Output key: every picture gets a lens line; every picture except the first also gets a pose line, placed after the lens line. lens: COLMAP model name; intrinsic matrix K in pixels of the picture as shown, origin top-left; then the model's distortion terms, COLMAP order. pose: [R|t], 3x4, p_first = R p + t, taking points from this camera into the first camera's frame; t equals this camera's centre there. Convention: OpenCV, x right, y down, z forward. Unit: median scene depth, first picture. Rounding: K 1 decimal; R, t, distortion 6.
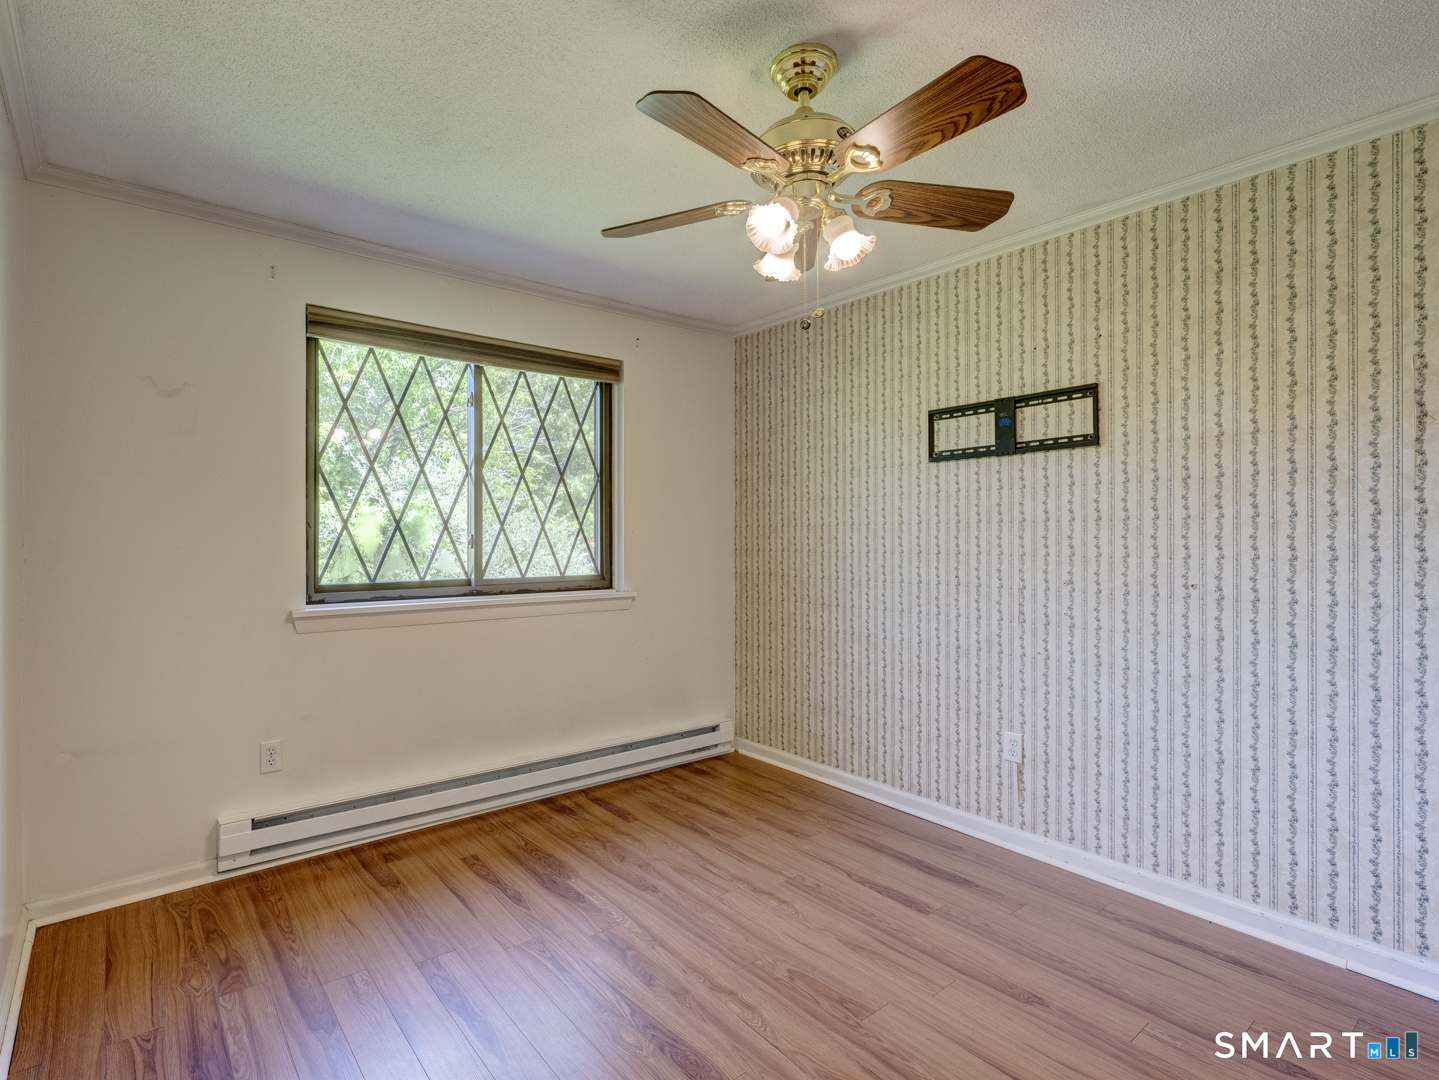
lens RADIAL K [[701.9, 0, 658.4], [0, 701.9, 536.5], [0, 0, 1]] dist [-0.000515, 0.000235]
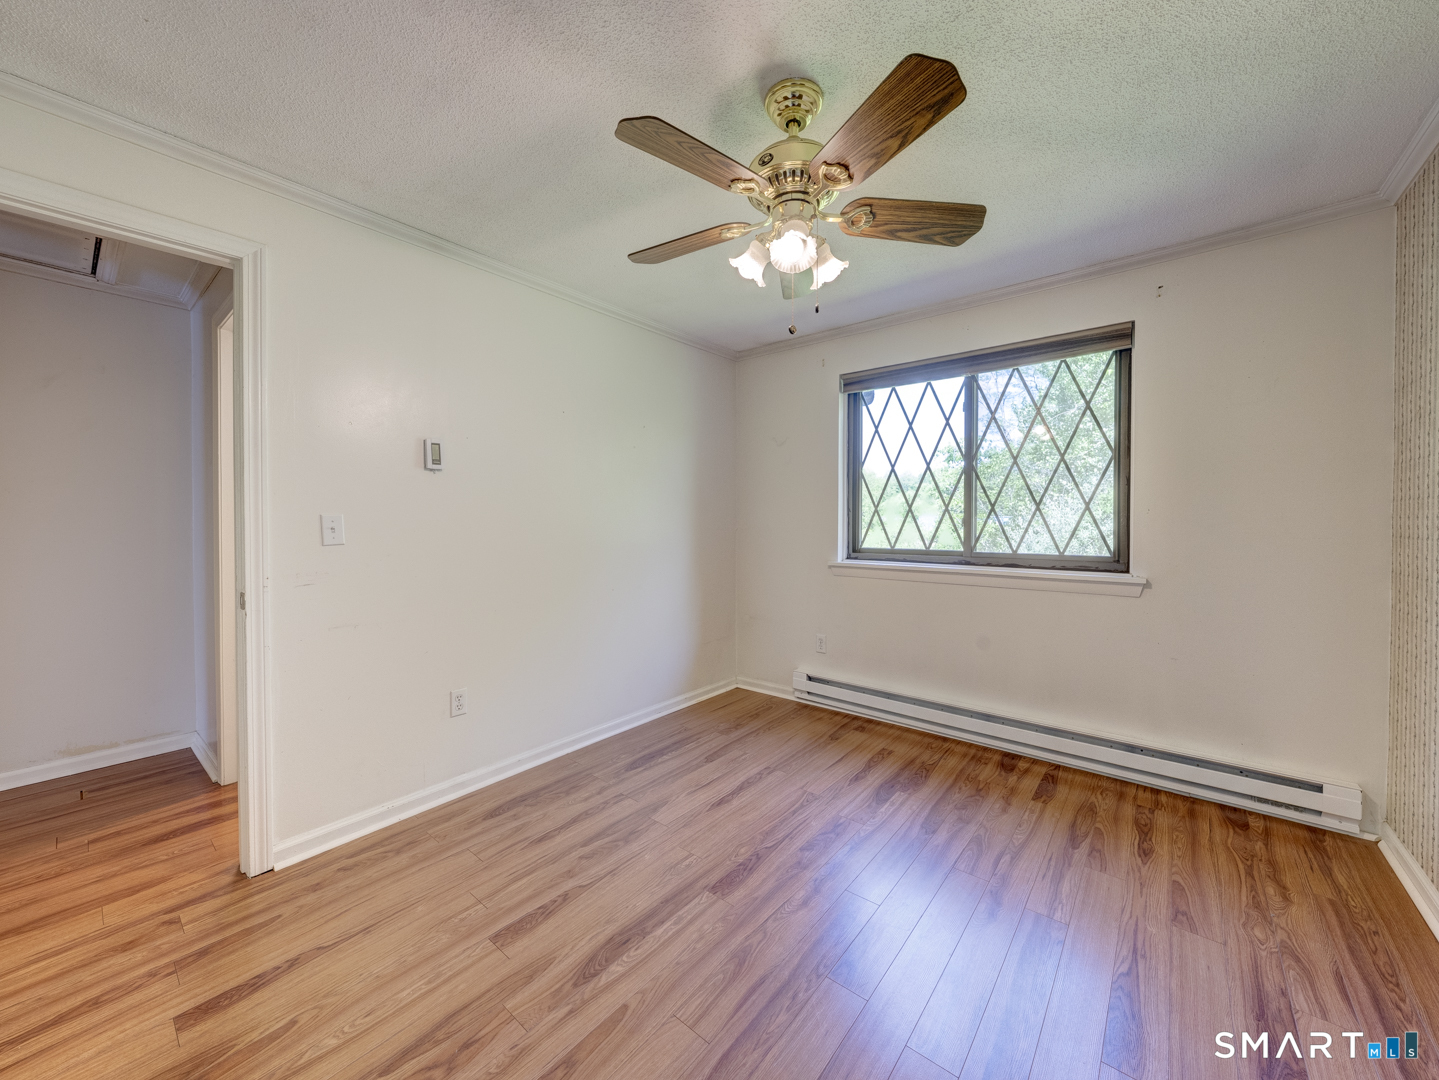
lens RADIAL K [[553.0, 0, 733.4], [0, 553.0, 529.6], [0, 0, 1]] dist [-0.002590, 0.000085]
pose [[0.241644, 0.015816, -0.970236, 0.597270], [0.000650, 0.999864, 0.016461, 0.006708], [0.970365, -0.004608, 0.241601, 0.383026]]
